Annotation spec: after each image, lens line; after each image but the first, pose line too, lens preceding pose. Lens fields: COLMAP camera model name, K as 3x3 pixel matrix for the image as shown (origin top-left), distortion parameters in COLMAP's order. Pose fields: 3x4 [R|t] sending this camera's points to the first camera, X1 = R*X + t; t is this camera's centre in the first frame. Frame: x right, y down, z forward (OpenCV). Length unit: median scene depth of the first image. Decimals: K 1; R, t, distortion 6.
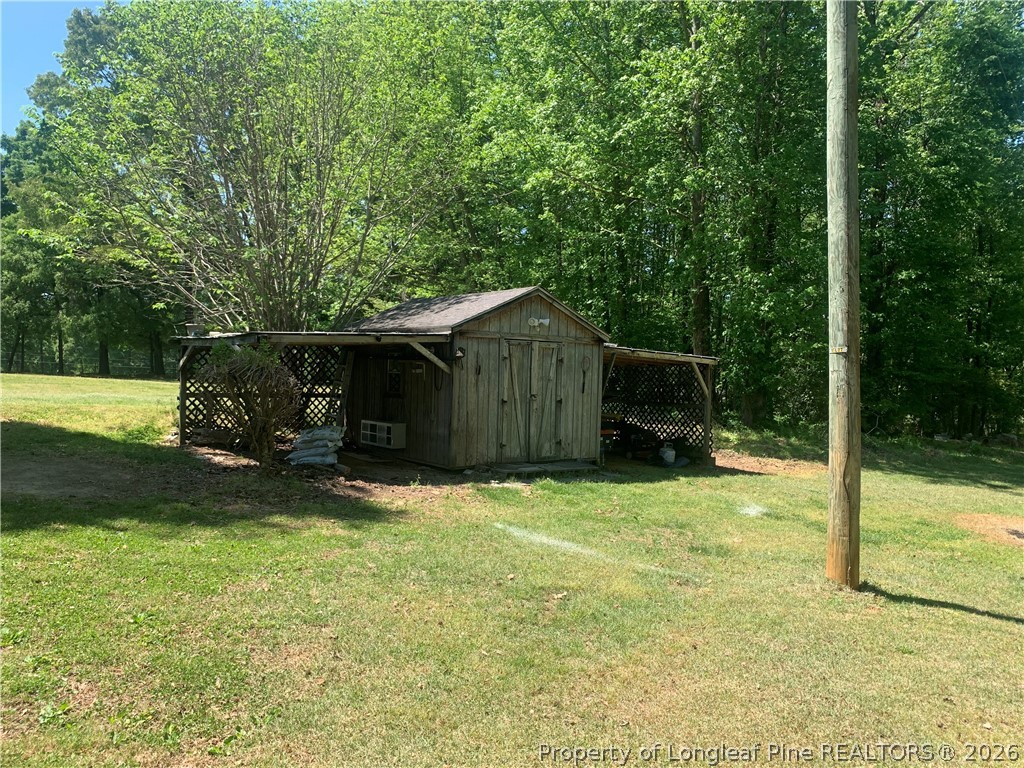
lens RADIAL K [[771.6, 0, 520.7], [0, 771.6, 381.9], [0, 0, 1]] dist [0.039252, -0.072807]
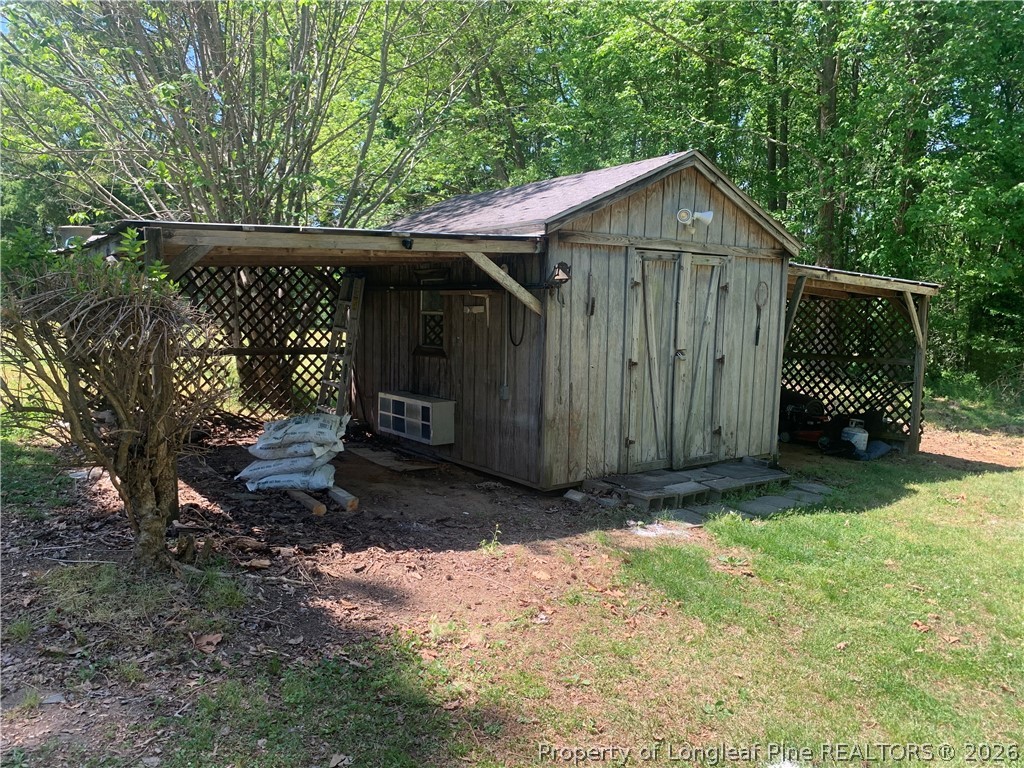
lens RADIAL K [[771.6, 0, 505.1], [0, 771.6, 391.2], [0, 0, 1]] dist [0.039252, -0.072807]
pose [[0.998934, -0.004612, -0.045929, -0.084655], [0.008662, 0.996050, 0.088368, -0.004315], [0.045340, -0.088671, 0.995029, 0.429234]]
